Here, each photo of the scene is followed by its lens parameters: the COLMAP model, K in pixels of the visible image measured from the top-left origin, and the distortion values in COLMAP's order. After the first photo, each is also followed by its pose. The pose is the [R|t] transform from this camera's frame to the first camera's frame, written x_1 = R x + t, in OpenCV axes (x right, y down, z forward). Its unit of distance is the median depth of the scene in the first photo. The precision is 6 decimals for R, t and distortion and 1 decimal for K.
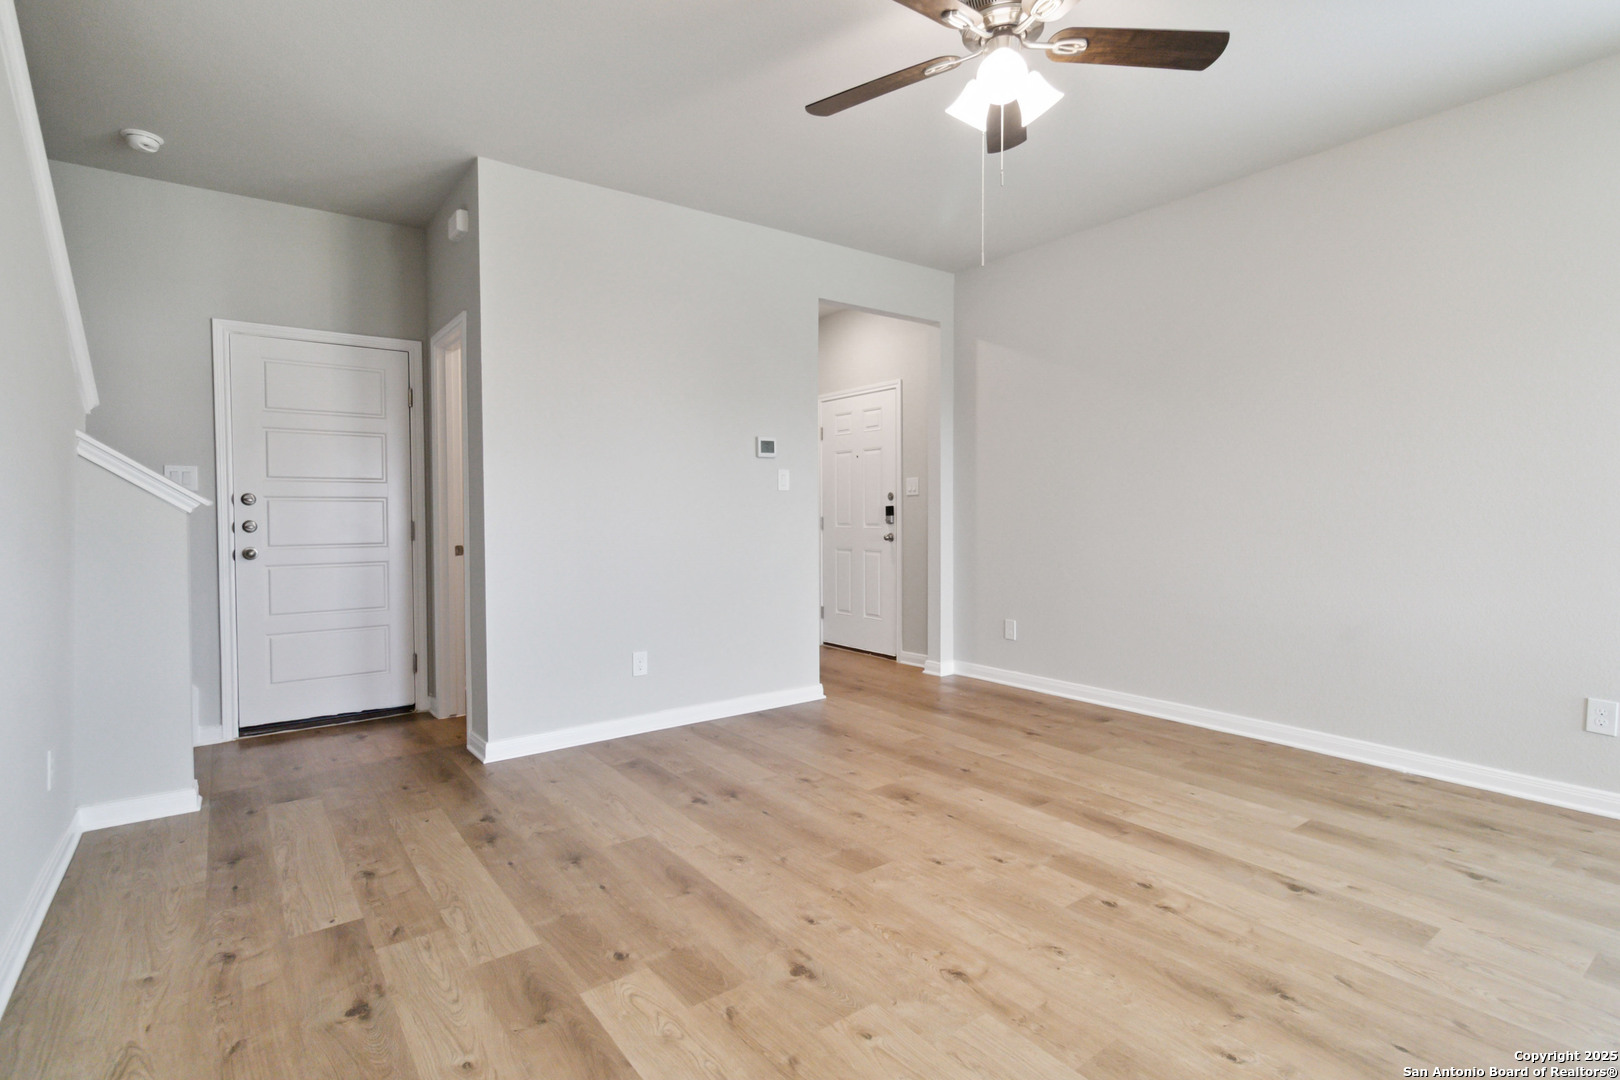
lens RADIAL K [[785.0, 0, 823.1], [0, 785.0, 530.7], [0, 0, 1]] dist [0.000244, 0.000821]
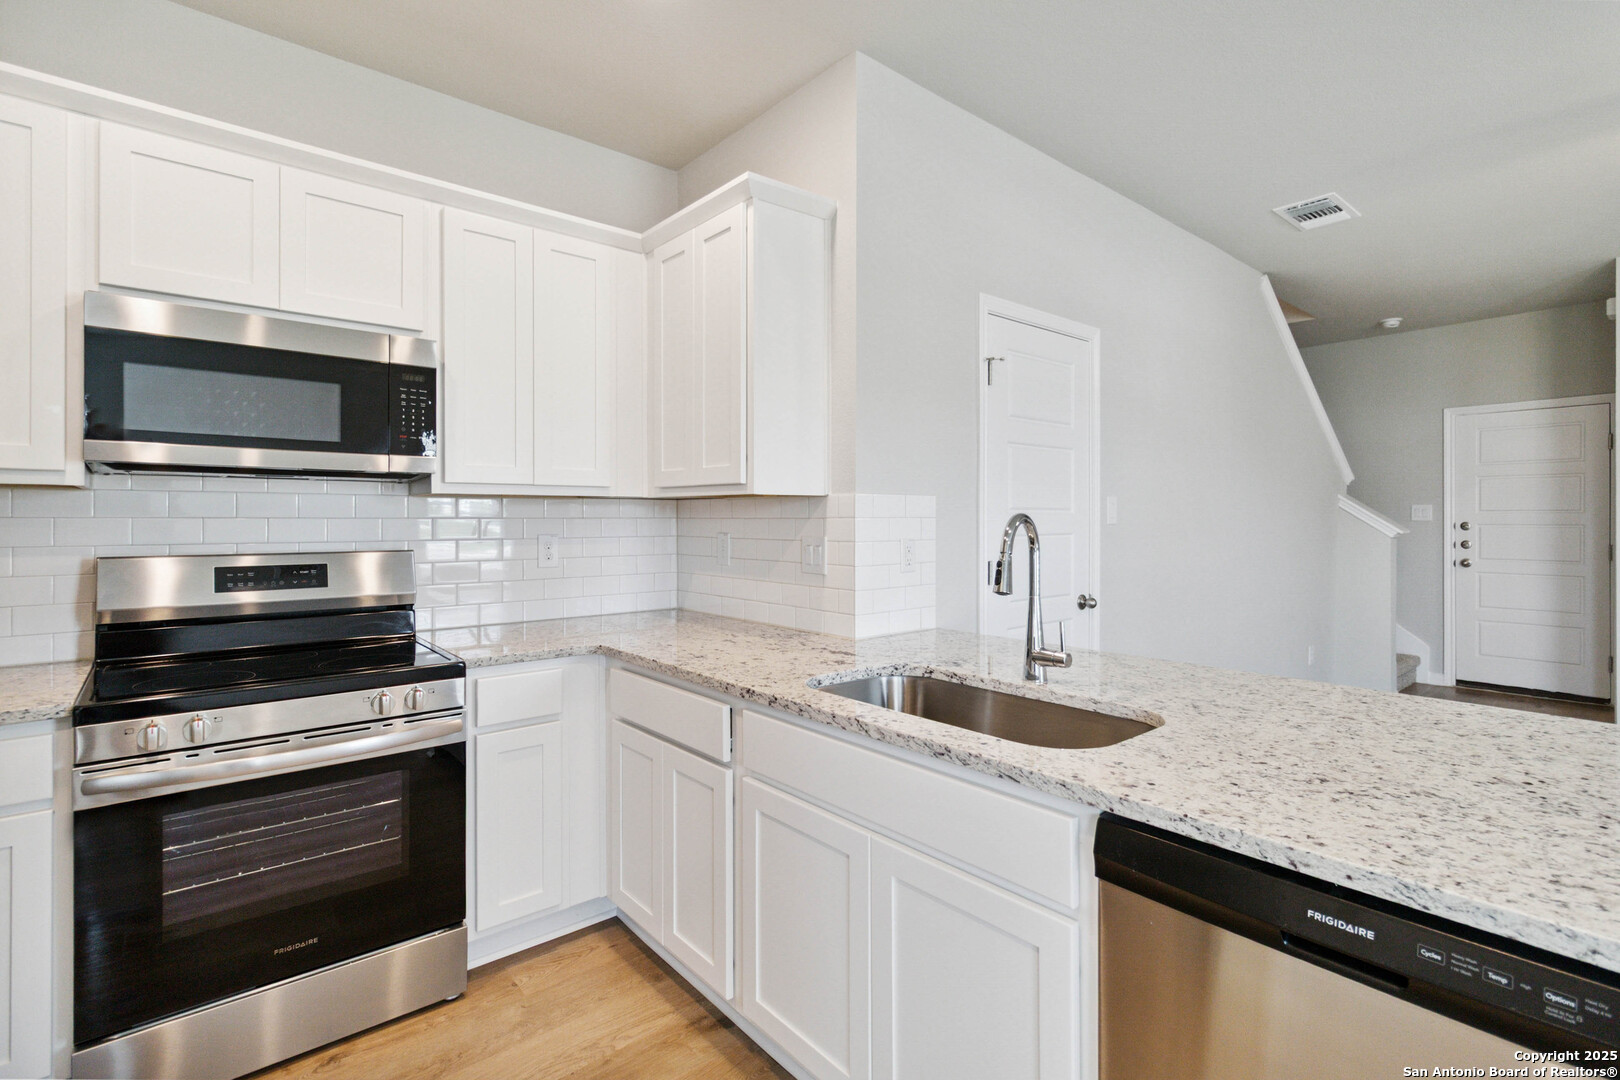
lens RADIAL K [[757.1, 0, 813.2], [0, 757.1, 514.0], [0, 0, 1]] dist [0.001860, 0.000492]
pose [[0.048986, -0.000090, -0.998799, 0.709402], [-0.024072, 0.999709, -0.001270, -0.035335], [0.998509, 0.024105, 0.048969, -0.327217]]
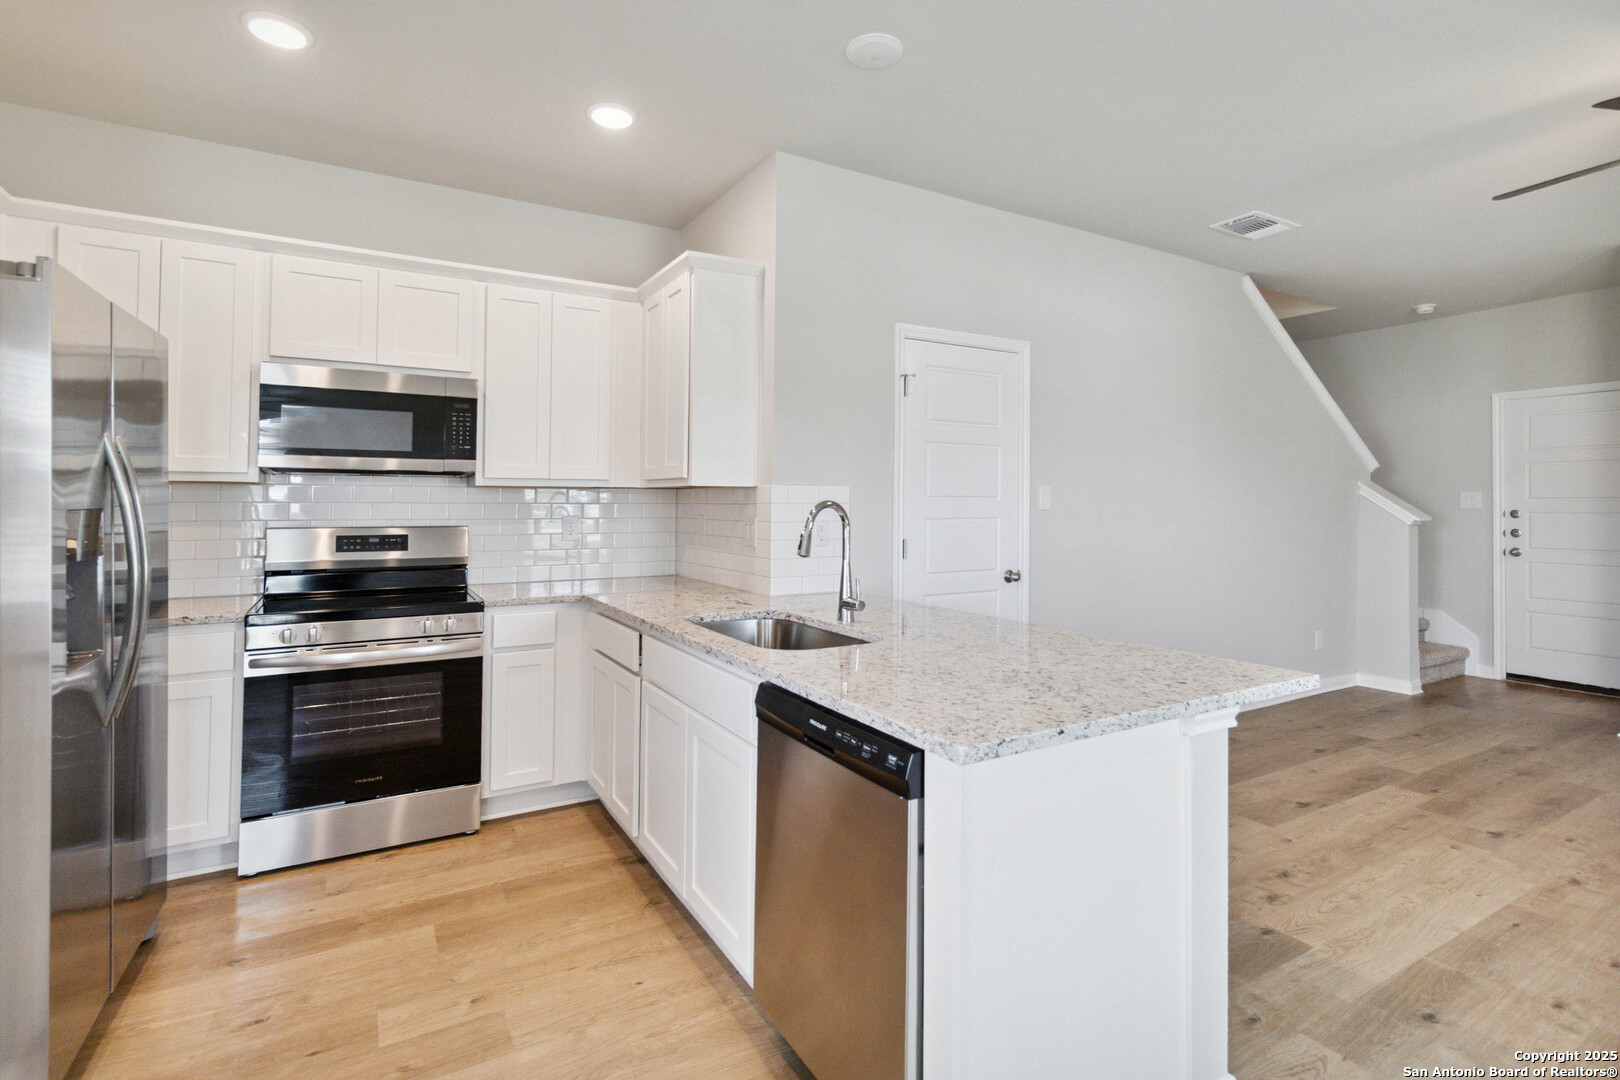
lens RADIAL K [[776.8, 0, 821.7], [0, 776.8, 475.8], [0, 0, 1]] dist [0.001666, 0.000198]
pose [[-0.117784, -0.029933, -0.992588, 0.931298], [-0.026249, 0.999290, -0.027020, -0.042982], [0.992692, 0.022872, -0.118486, -0.094552]]
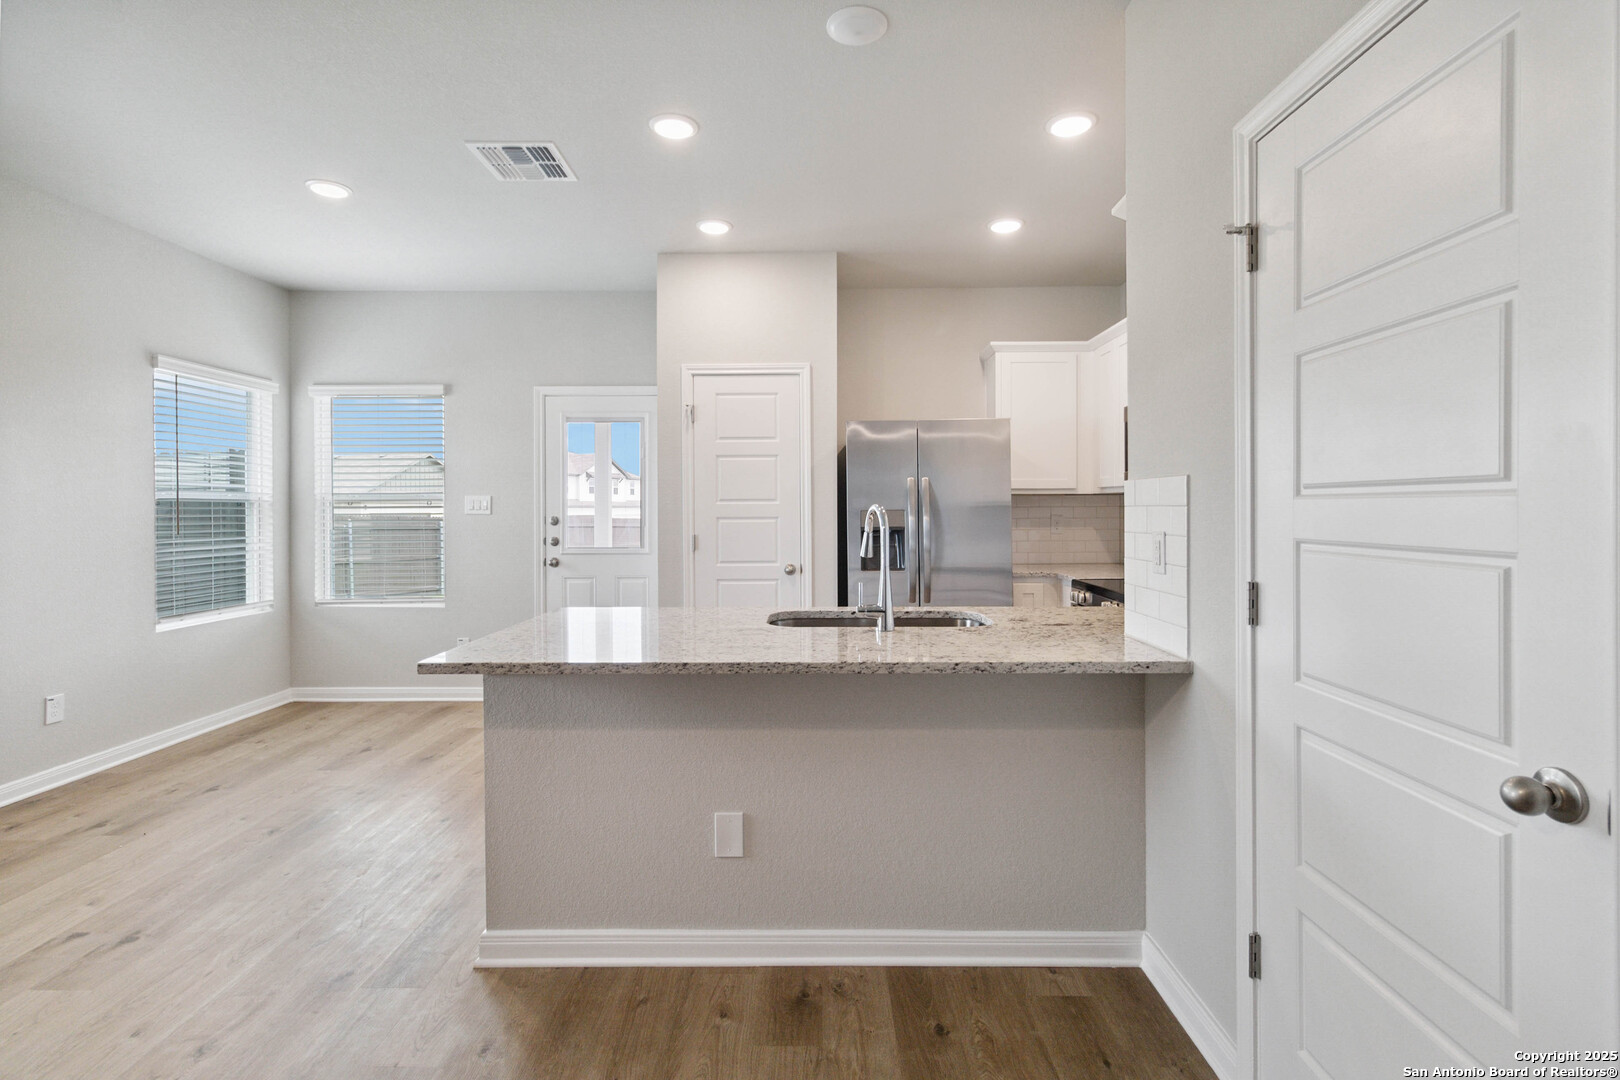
lens RADIAL K [[757.1, 0, 813.2], [0, 757.1, 514.0], [0, 0, 1]] dist [0.001860, 0.000492]
pose [[-0.793520, 0.004240, 0.608529, -0.144167], [0.023638, 0.999436, 0.023861, -0.048903], [-0.608084, 0.033318, -0.793173, 0.410673]]
